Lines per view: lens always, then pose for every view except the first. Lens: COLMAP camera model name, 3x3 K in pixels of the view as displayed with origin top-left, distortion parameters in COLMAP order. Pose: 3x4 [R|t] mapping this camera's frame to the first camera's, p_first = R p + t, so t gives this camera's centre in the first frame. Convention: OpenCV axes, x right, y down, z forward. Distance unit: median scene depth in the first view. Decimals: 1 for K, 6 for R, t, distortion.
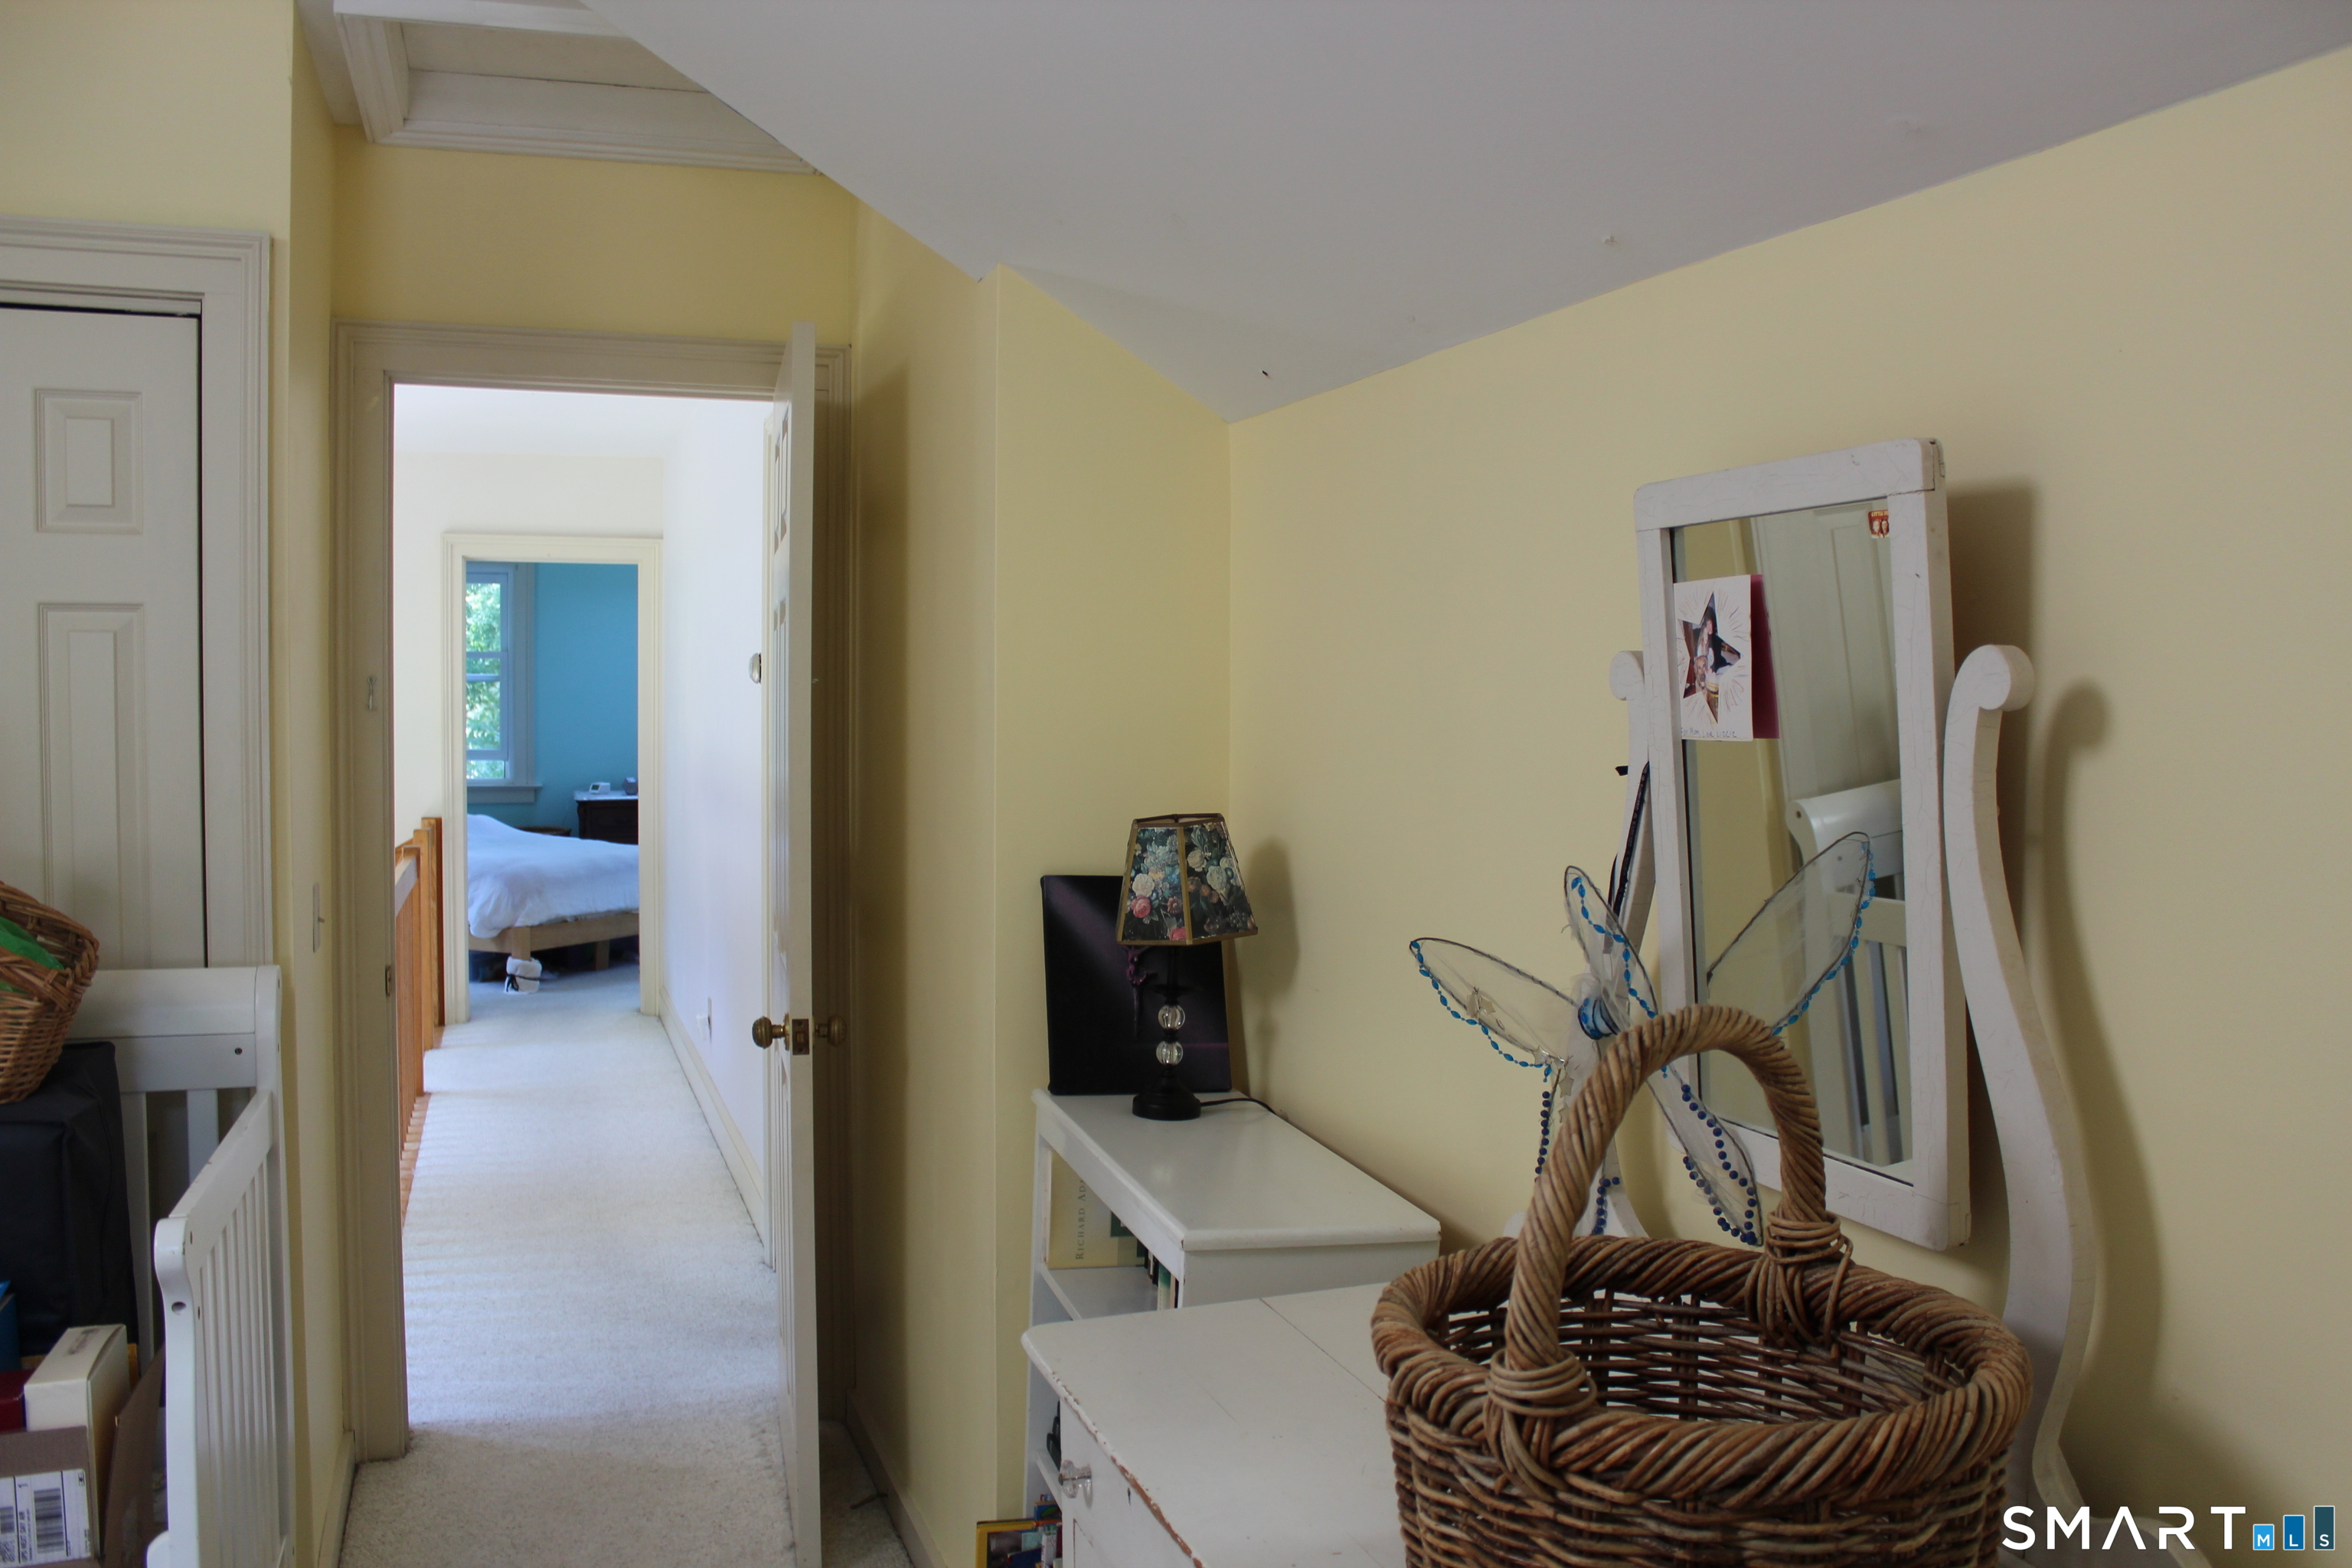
lens RADIAL K [[1945.1, 0, 1178.5], [0, 1945.1, 797.0], [0, 0, 1]] dist [-0.169740, 0.147780]
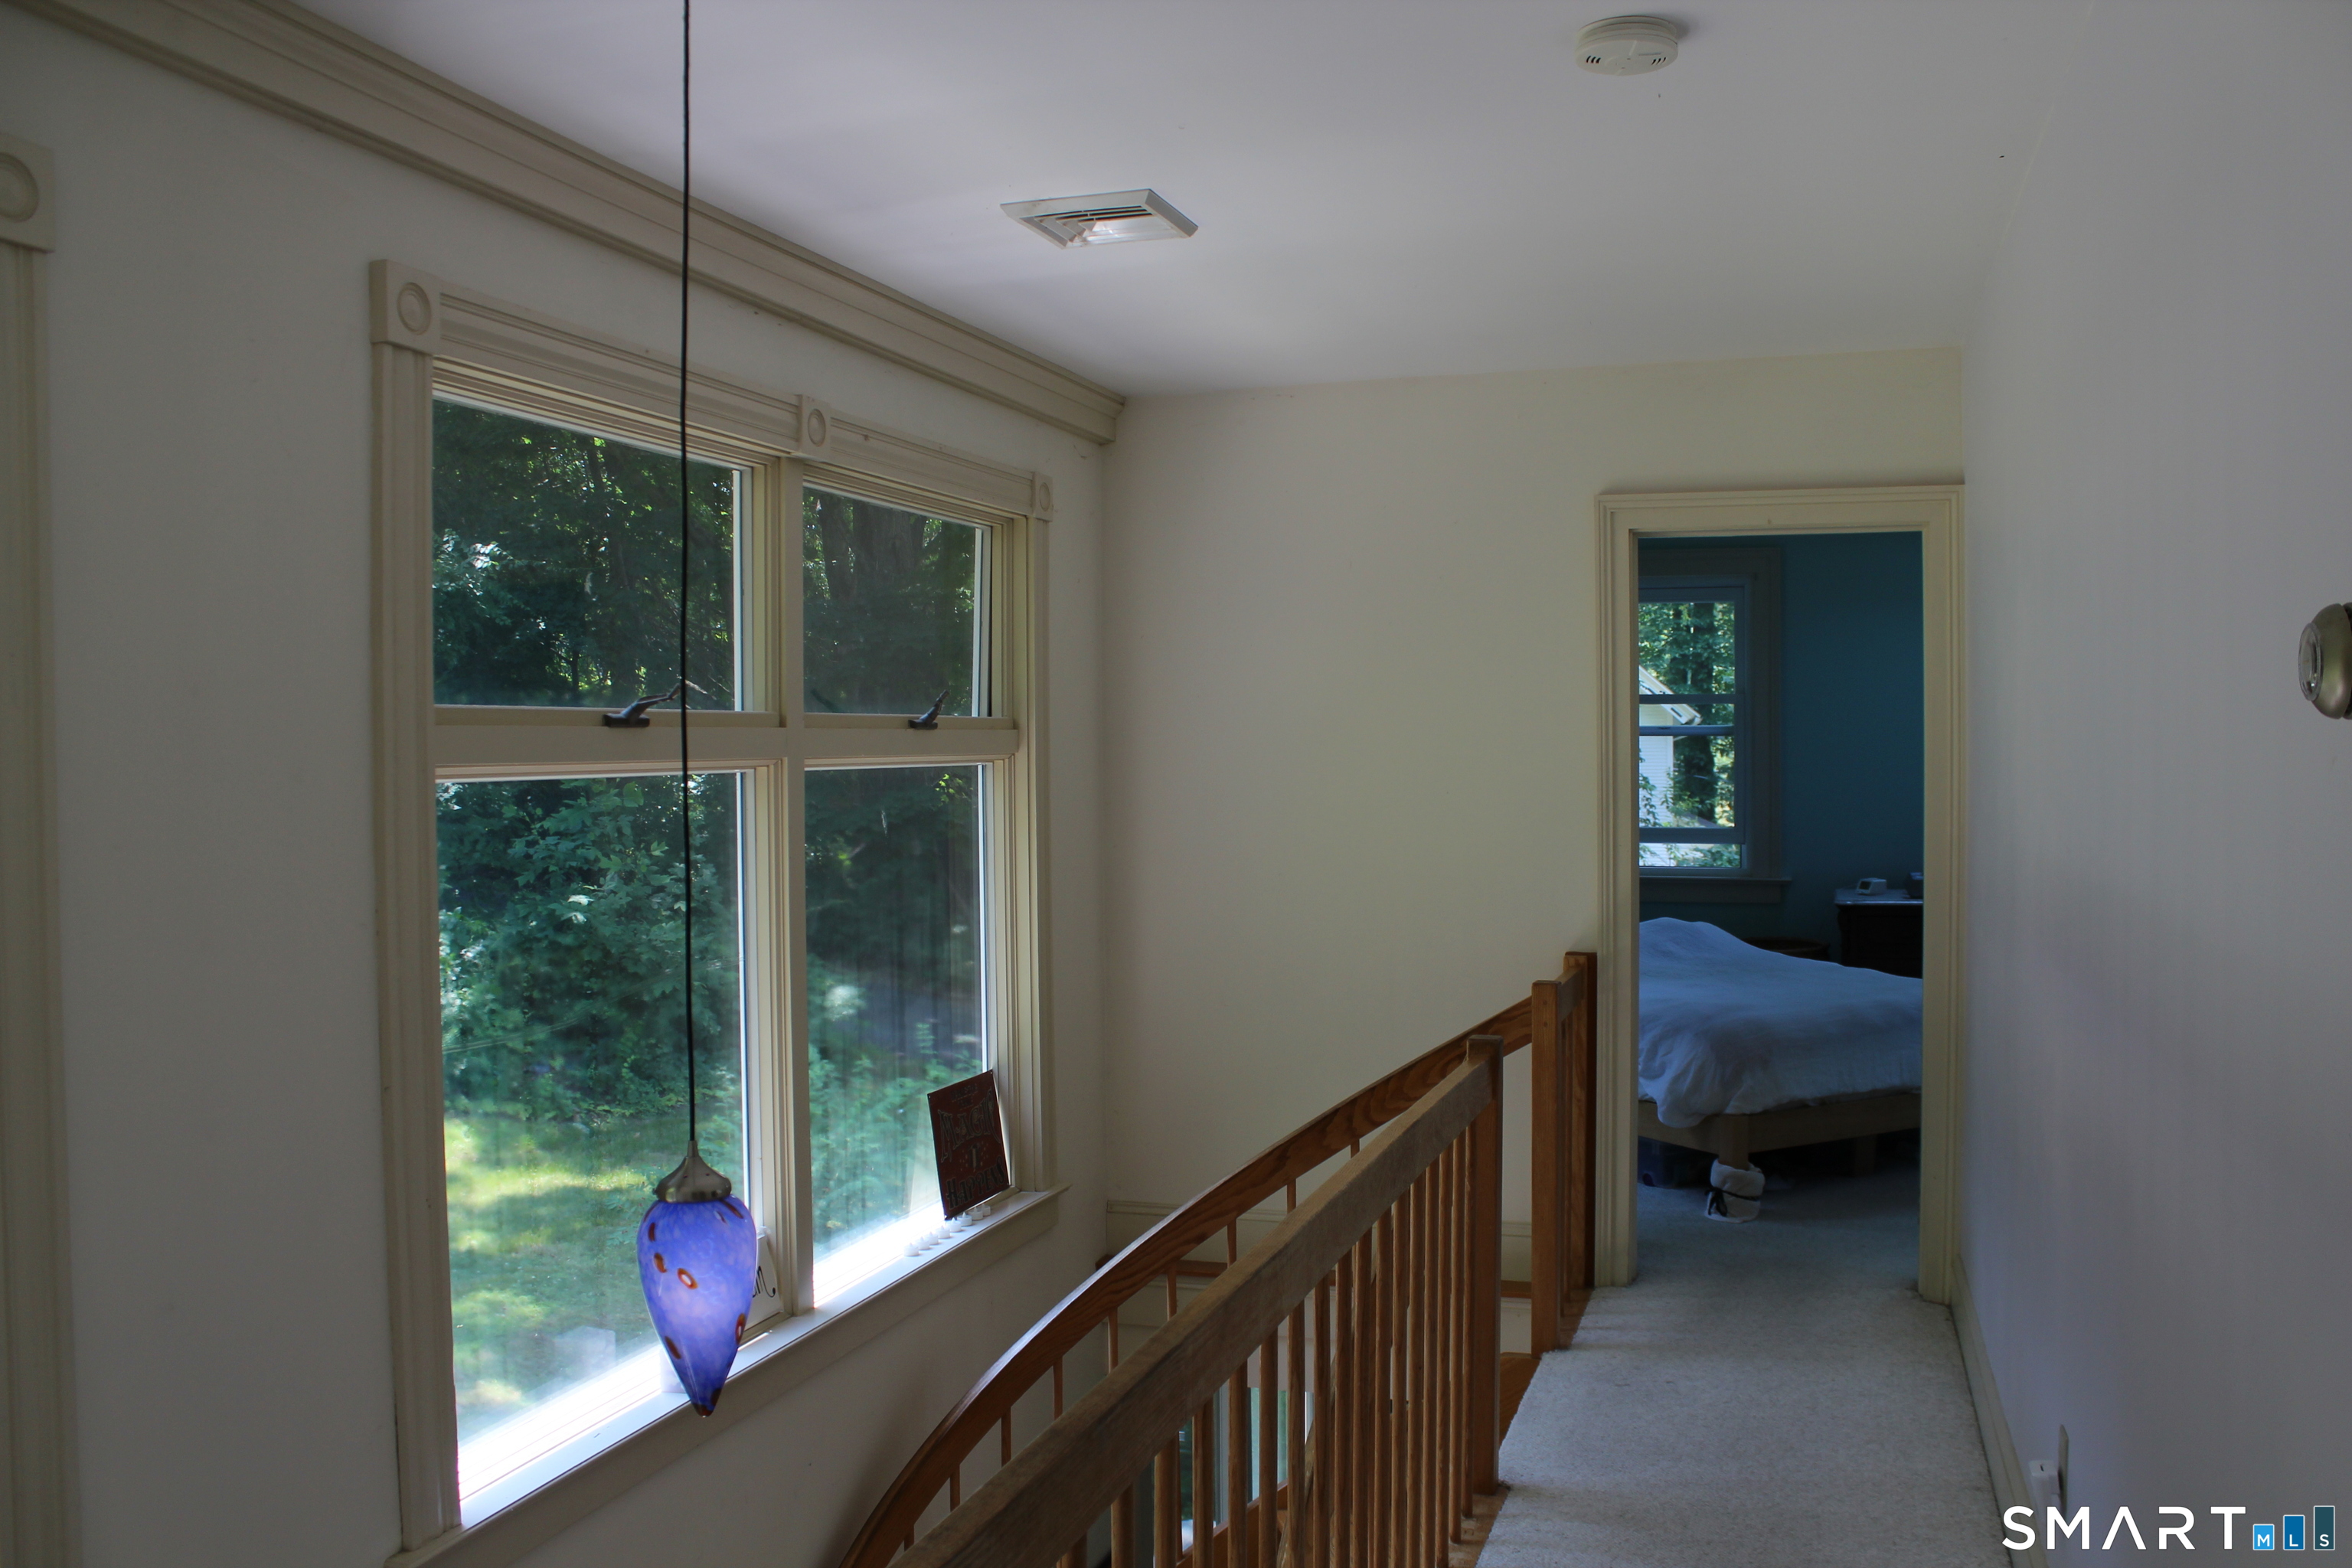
lens RADIAL K [[1945.1, 0, 1178.5], [0, 1945.1, 797.0], [0, 0, 1]] dist [-0.169740, 0.147780]
pose [[0.796942, -0.004126, -0.604042, -0.101831], [-0.018227, 0.999357, -0.030874, -0.015808], [0.603781, 0.035614, 0.796355, 0.362765]]
